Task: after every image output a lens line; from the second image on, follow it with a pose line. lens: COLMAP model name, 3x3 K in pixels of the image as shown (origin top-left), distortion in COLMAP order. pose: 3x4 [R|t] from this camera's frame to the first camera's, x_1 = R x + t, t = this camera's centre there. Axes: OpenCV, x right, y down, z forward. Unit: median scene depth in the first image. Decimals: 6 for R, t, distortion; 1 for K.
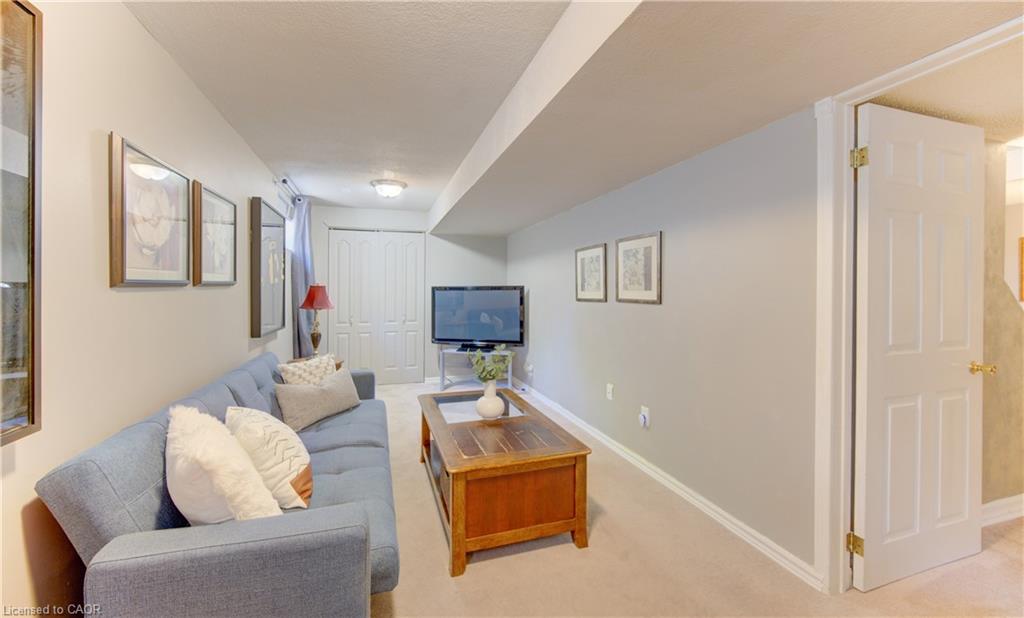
lens RADIAL K [[376.9, 0, 492.5], [0, 376.9, 291.0], [0, 0, 1]] dist [0.000293, 0.000025]
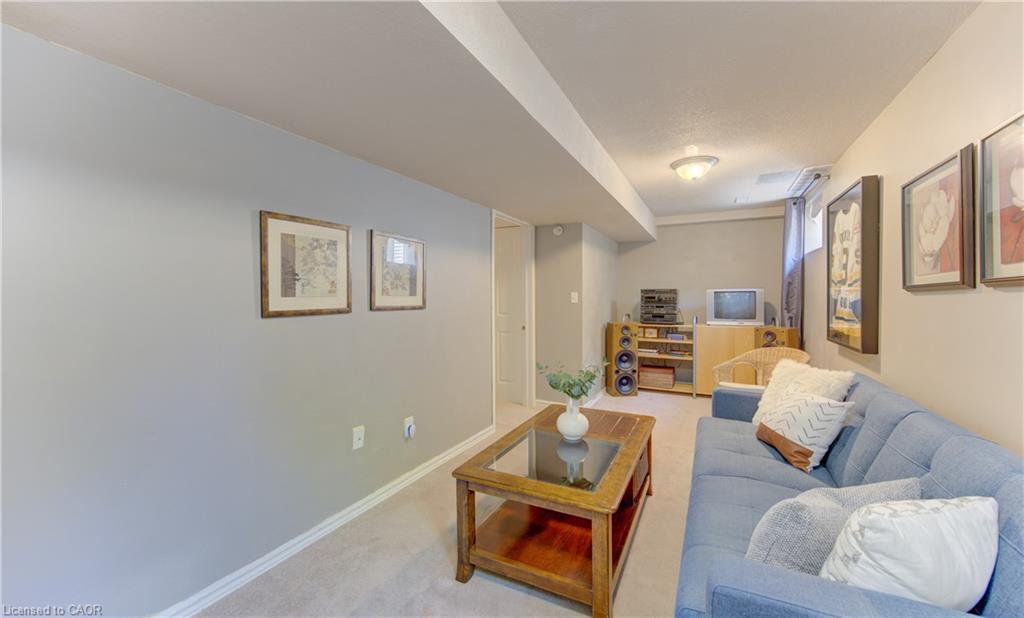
lens RADIAL K [[403.8, 0, 512.0], [0, 403.8, 309.0], [0, 0, 1]] dist [-0.040550, 0.000011]
pose [[-0.724976, -0.020559, 0.688467, -0.466742], [0.002165, 0.999481, 0.032126, -0.000578], [-0.688771, 0.024782, -0.724556, 1.501630]]
